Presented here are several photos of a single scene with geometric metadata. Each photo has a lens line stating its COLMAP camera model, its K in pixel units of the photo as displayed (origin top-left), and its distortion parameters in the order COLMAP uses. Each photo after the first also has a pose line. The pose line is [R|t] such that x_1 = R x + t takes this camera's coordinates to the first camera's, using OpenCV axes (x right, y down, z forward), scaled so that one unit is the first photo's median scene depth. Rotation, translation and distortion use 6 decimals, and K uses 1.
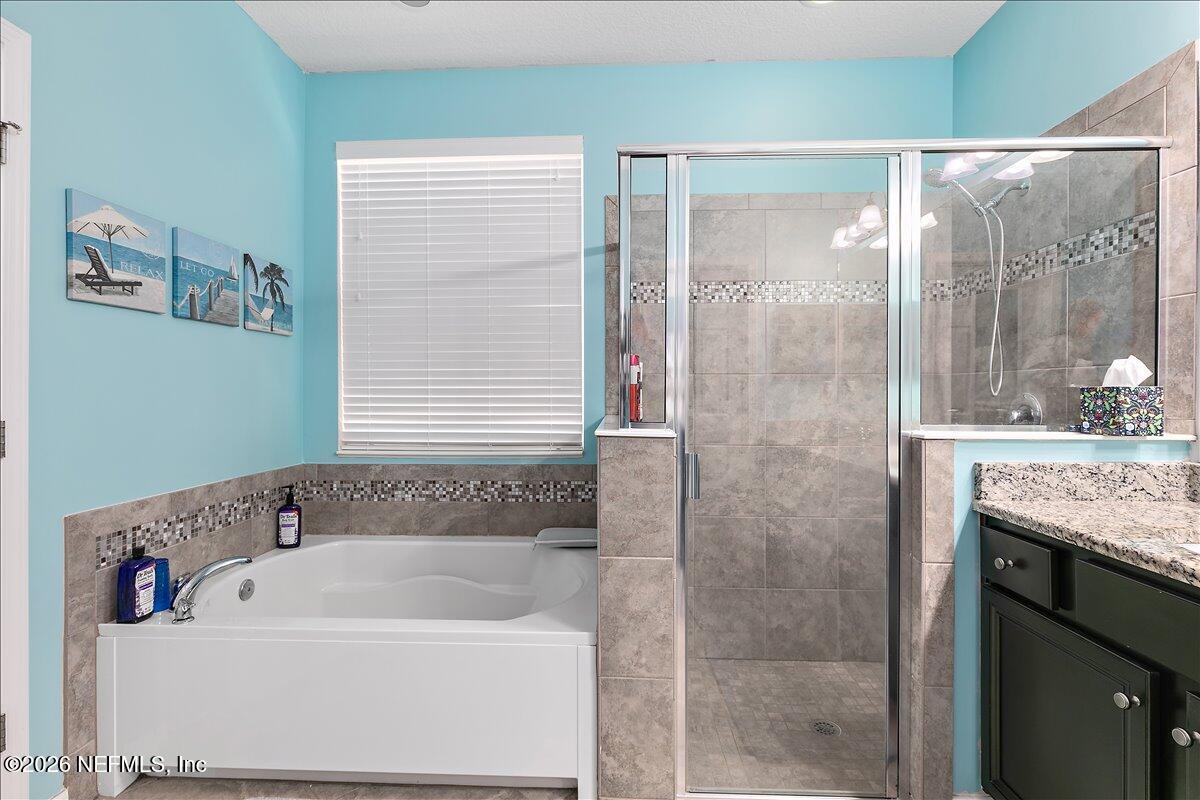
lens RADIAL K [[535.7, 0, 600.0], [0, 535.7, 400.0], [0, 0, 1]] dist [0.001097, -0.000670]
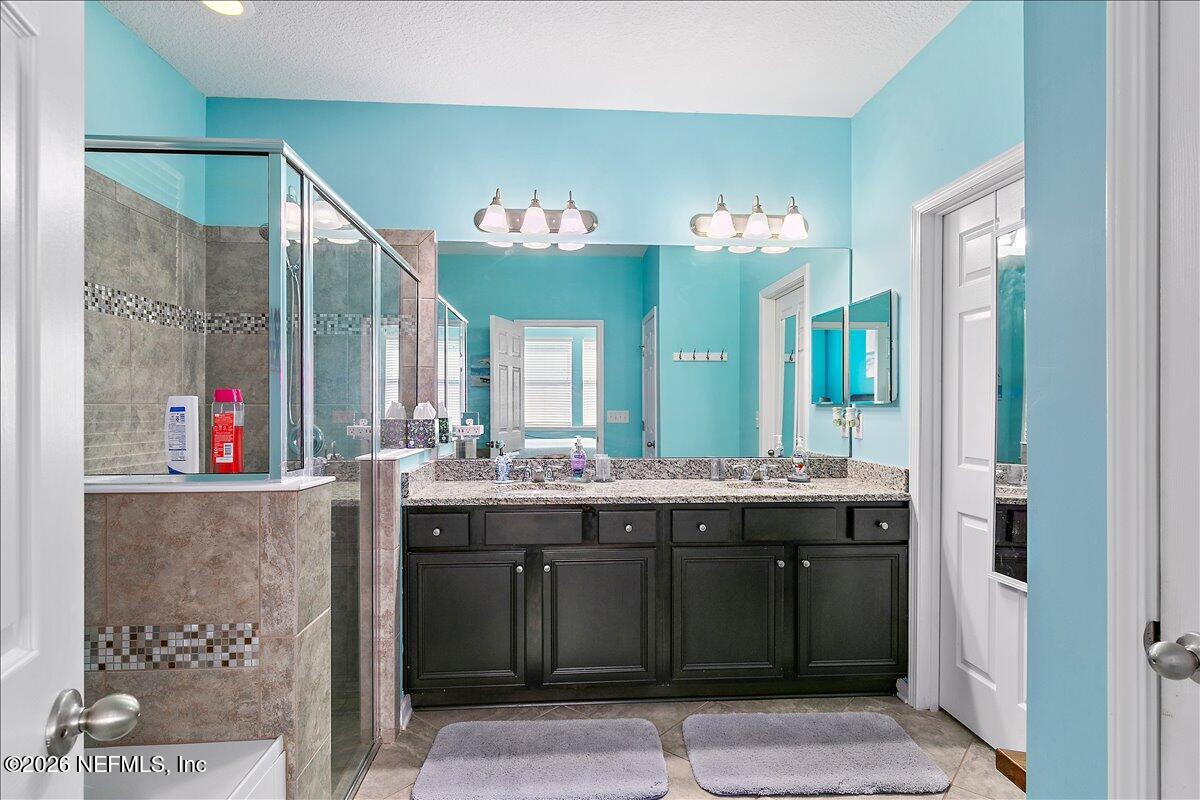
lens RADIAL K [[655.2, 0, 600.0], [0, 655.2, 400.0], [0, 0, 1]] dist [0.001018, 0.000082]
pose [[-0.112483, 0.011413, 0.993588, -0.886861], [0.019518, 0.999766, -0.009274, -0.042607], [-0.993462, 0.018350, -0.112680, 0.522320]]
